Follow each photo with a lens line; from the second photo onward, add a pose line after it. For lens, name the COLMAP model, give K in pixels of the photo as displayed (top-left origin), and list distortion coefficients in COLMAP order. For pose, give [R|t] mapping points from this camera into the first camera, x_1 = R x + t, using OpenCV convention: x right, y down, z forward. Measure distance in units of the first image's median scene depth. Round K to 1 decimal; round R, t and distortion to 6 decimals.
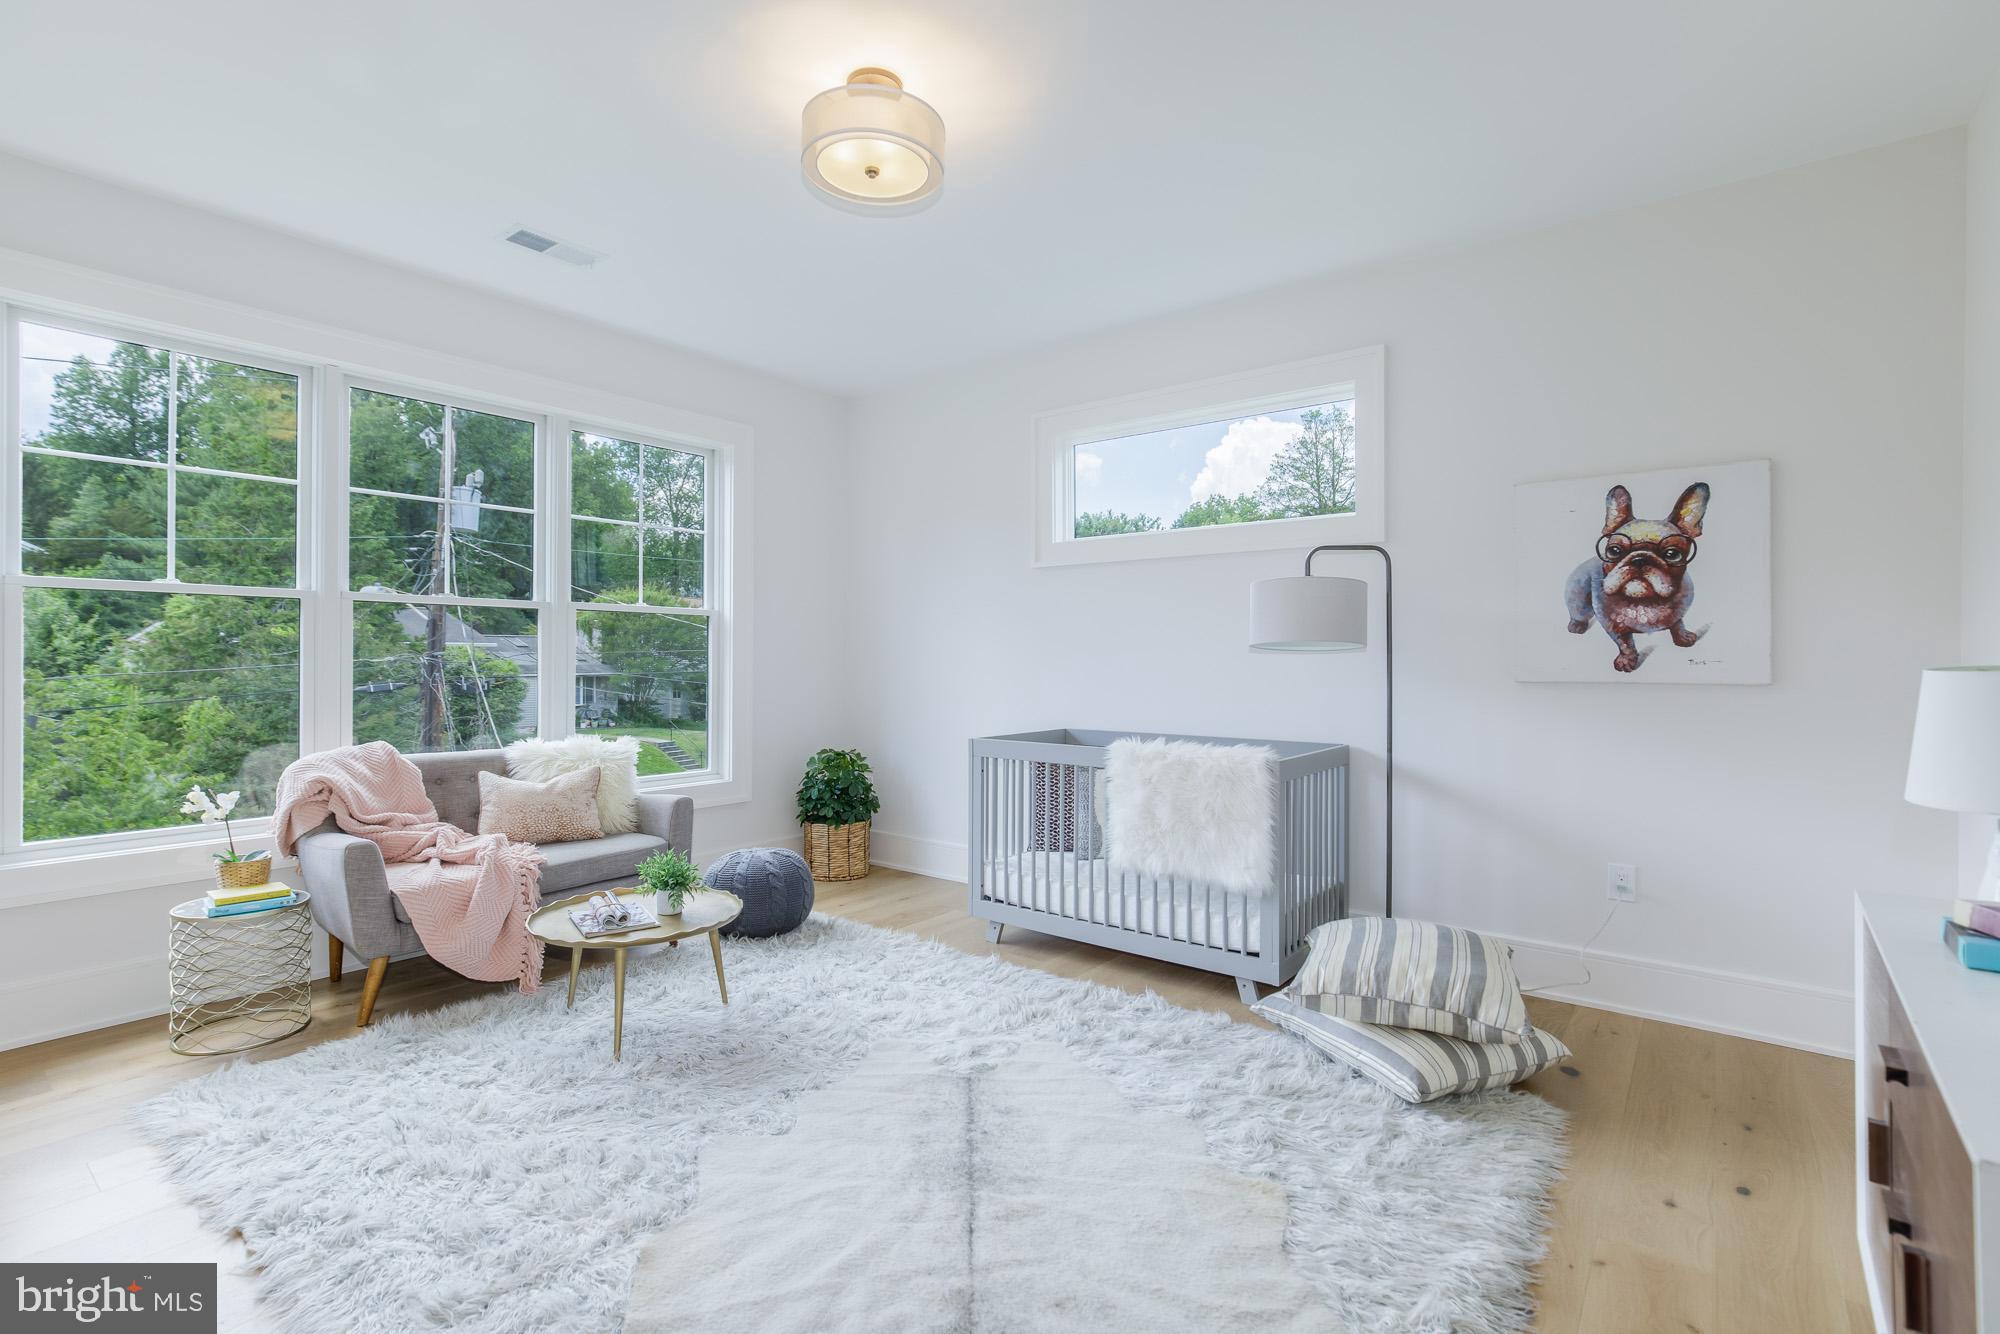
lens RADIAL K [[921.6, 0, 986.2], [0, 921.6, 663.8], [0, 0, 1]] dist [0.015891, -0.000113]
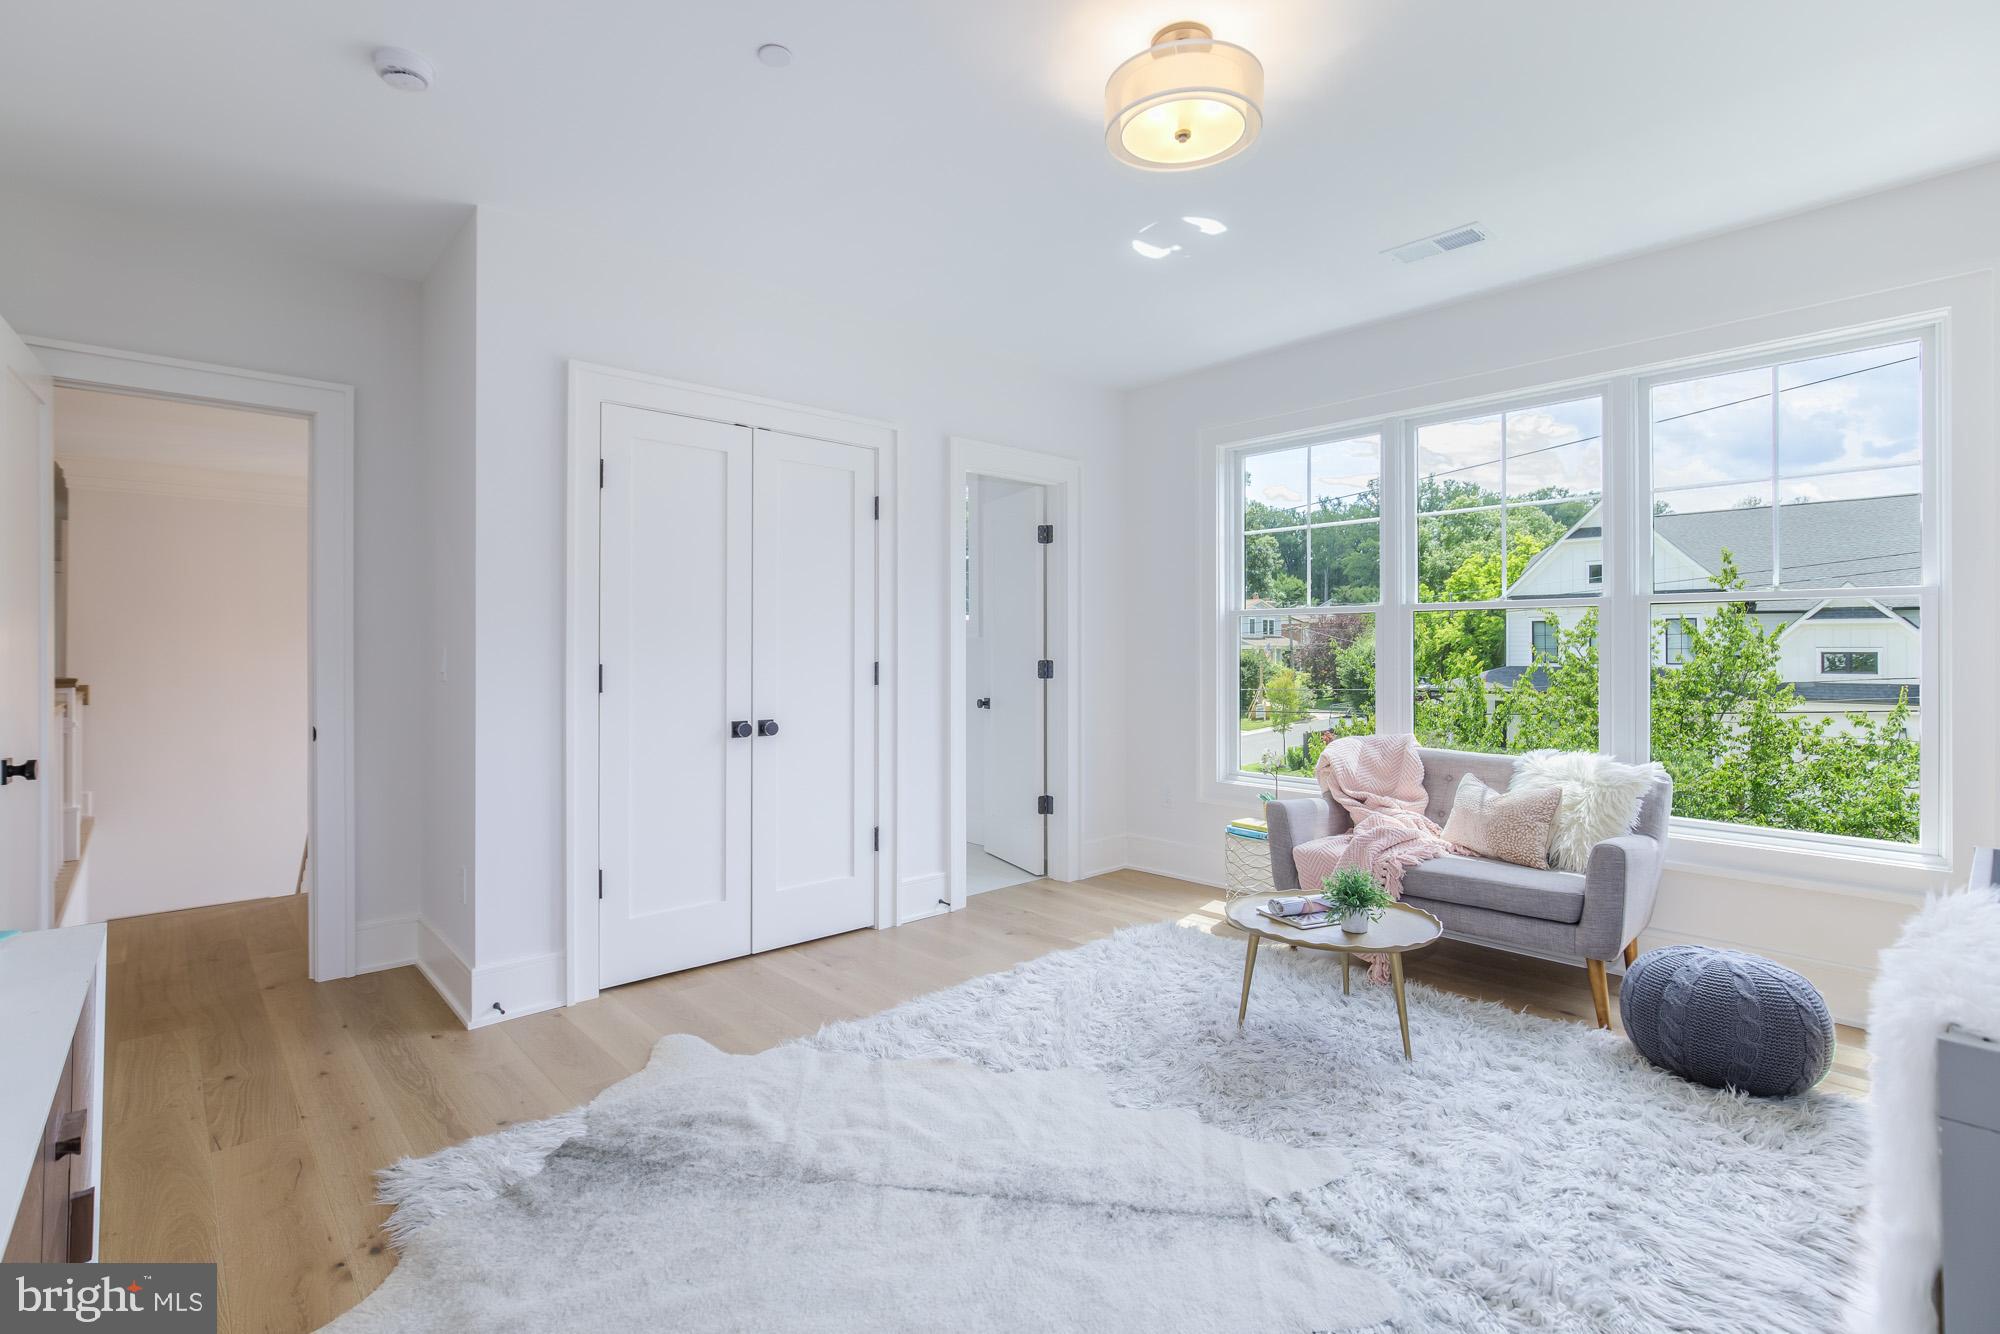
lens RADIAL K [[921.6, 0, 986.2], [0, 921.6, 663.8], [0, 0, 1]] dist [0.015891, -0.000113]
pose [[-0.159887, 0.002220, -0.987133, 0.927776], [-0.000725, 0.999997, 0.002366, -0.012494], [0.987135, 0.001094, -0.159885, 1.089461]]
